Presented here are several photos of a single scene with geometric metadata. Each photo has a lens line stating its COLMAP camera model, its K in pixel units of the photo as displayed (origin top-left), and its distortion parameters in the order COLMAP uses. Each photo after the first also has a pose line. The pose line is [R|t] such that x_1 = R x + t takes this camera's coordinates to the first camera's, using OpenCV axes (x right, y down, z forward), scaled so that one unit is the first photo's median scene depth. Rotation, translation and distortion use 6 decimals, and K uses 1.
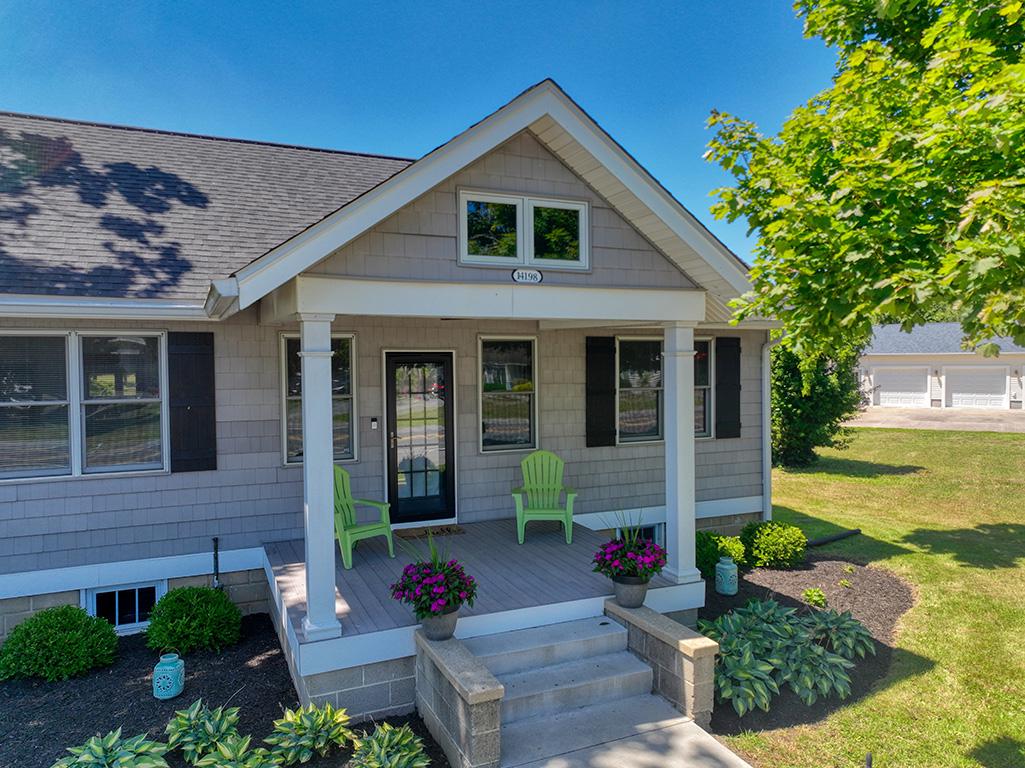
lens RADIAL K [[725.2, 0, 507.3], [0, 725.2, 383.3], [0, 0, 1]] dist [0.003336, 0.010567]
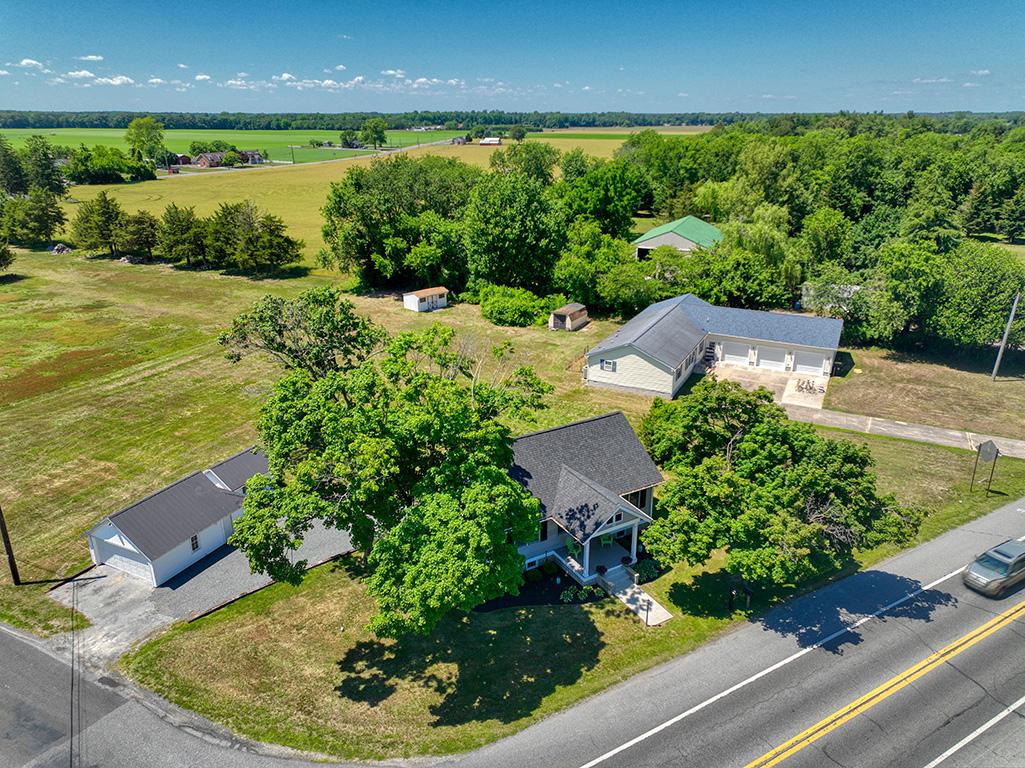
lens RADIAL K [[725.2, 0, 512.2], [0, 725.2, 383.0], [0, 0, 1]] dist [0.003336, 0.010567]
pose [[0.992330, -0.030585, 0.119770, -1.464087], [-0.008435, 0.949895, 0.312455, -3.049199], [-0.123326, -0.311068, 0.942352, -4.176433]]
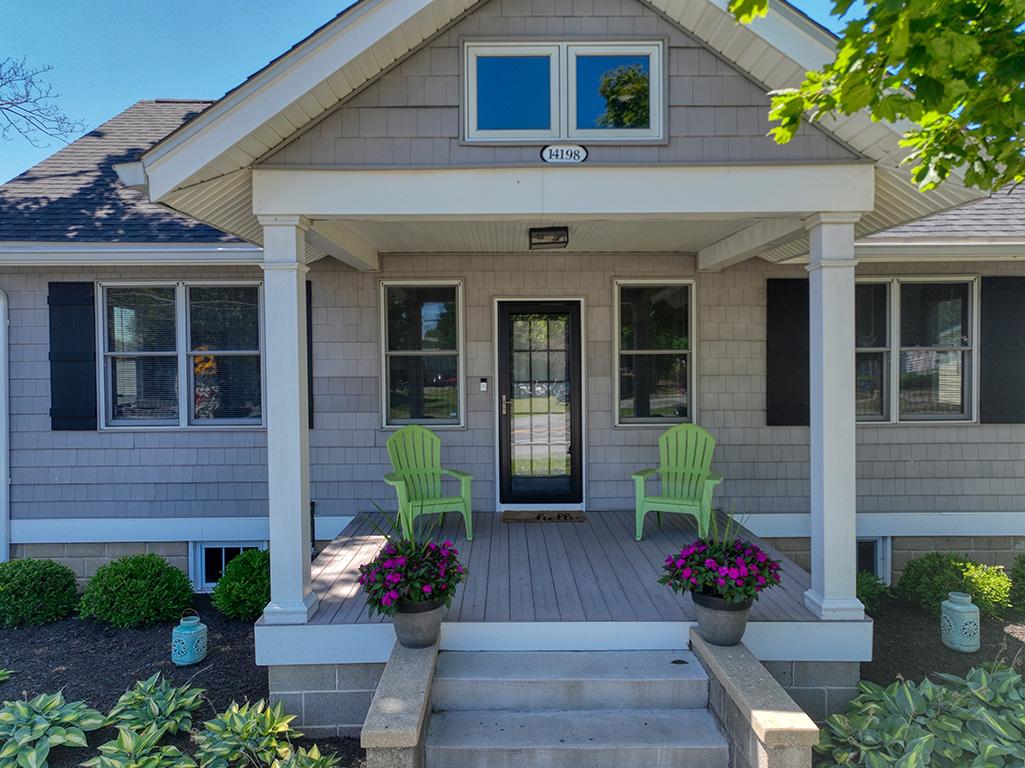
lens RADIAL K [[725.2, 0, 503.6], [0, 725.2, 380.9], [0, 0, 1]] dist [0.003336, 0.010567]
pose [[0.918389, 0.010809, -0.395531, 0.227535], [-0.012377, 0.999922, -0.001413, 0.067169], [0.395485, 0.006193, 0.918451, 0.289019]]
